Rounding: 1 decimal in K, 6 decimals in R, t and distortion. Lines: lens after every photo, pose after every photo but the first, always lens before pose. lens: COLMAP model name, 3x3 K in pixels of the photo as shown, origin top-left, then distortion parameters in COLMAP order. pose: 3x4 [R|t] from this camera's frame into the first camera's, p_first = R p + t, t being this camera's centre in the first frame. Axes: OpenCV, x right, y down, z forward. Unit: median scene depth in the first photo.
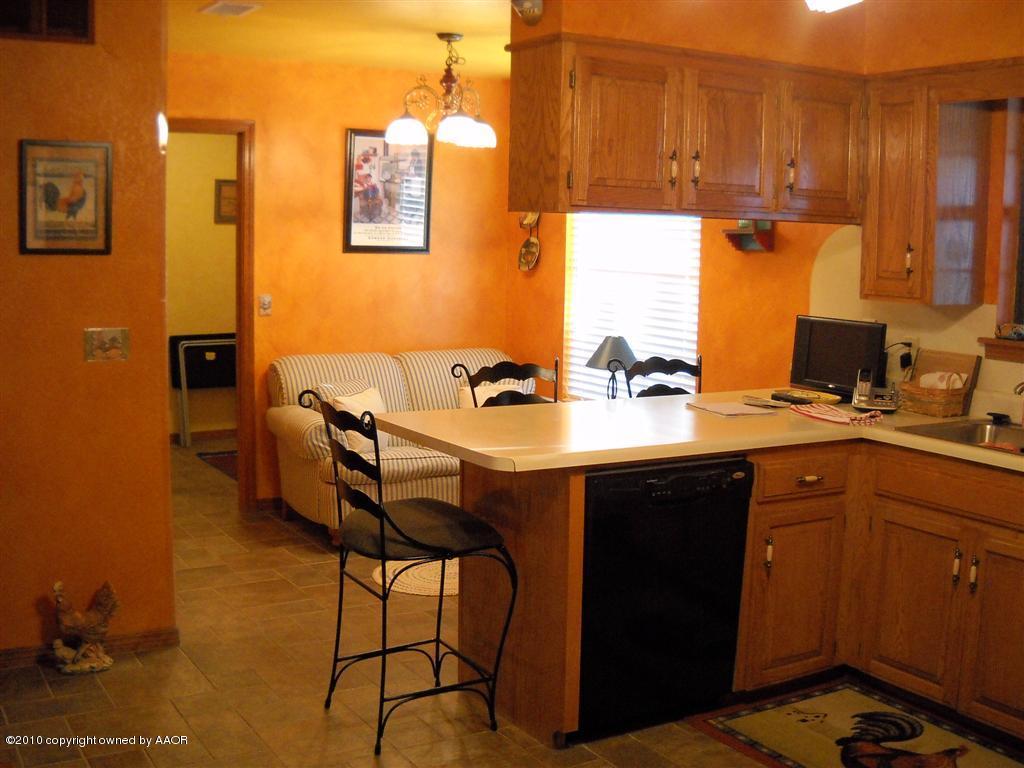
lens RADIAL K [[1228.2, 0, 512.0], [0, 1228.2, 384.0], [0, 0, 1]] dist [-0.077233, 0.009081]
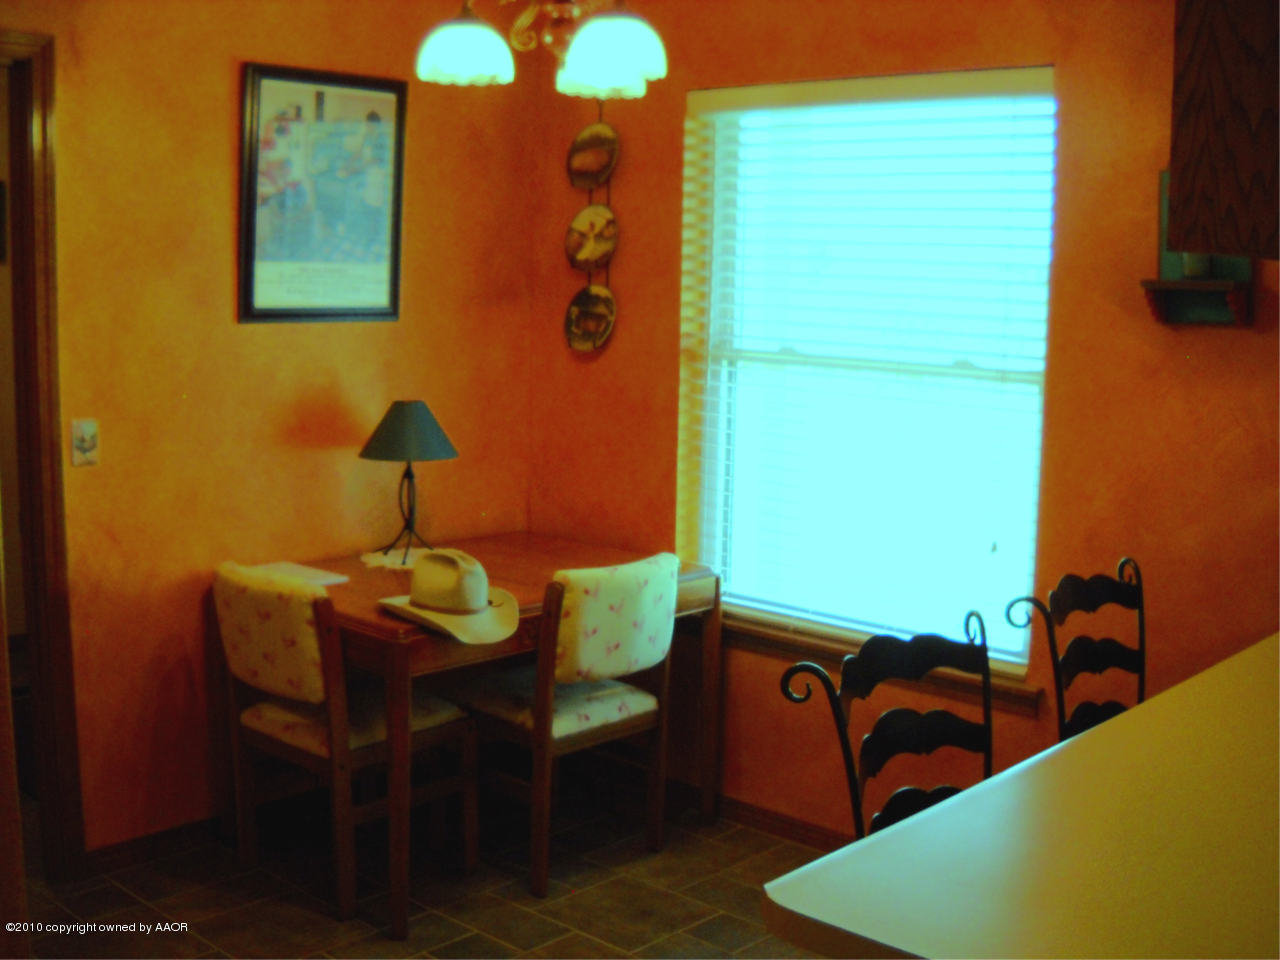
lens RADIAL K [[1535.2, 0, 640.0], [0, 1535.2, 480.0], [0, 0, 1]] dist [-0.077233, 0.009081]
pose [[0.969693, -0.037469, 0.241435, -0.131929], [0.032945, 0.999198, 0.022749, -0.053957], [-0.242094, -0.014106, 0.970150, 0.380446]]
